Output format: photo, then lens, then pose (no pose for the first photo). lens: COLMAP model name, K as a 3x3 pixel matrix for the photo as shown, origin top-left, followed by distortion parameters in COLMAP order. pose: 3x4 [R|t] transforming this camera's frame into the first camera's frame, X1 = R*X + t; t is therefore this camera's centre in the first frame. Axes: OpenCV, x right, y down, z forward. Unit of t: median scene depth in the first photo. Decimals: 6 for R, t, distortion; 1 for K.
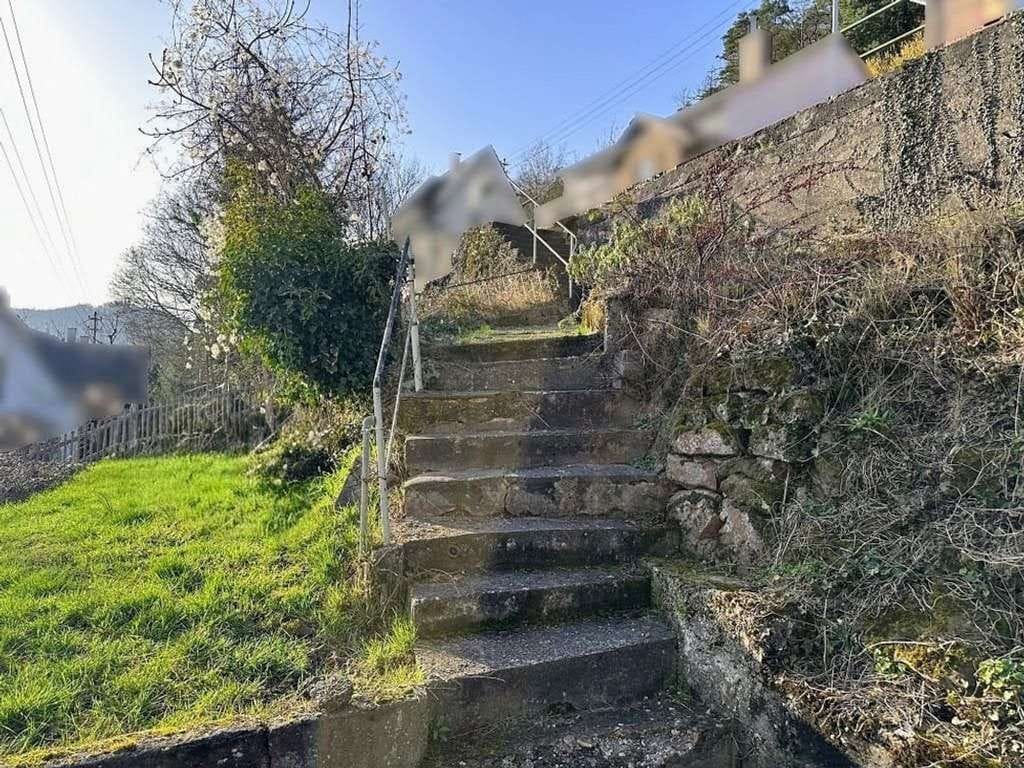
lens RADIAL K [[719.8, 0, 512.0], [0, 719.8, 384.0], [0, 0, 1]] dist [0.008991, -0.038375]
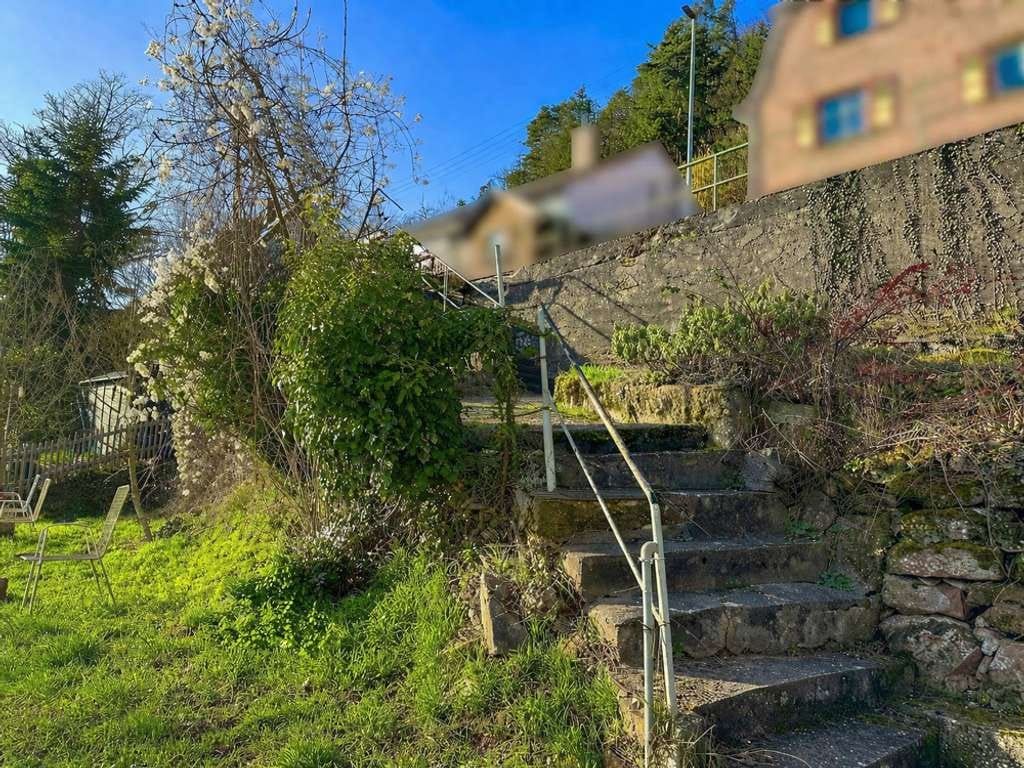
lens RADIAL K [[719.8, 0, 512.0], [0, 719.8, 384.0], [0, 0, 1]] dist [0.008991, -0.038375]
pose [[0.956727, 0.056289, 0.285489, -0.486626], [-0.031648, 0.995420, -0.090208, -0.041954], [-0.289260, 0.077269, 0.954127, 0.262820]]
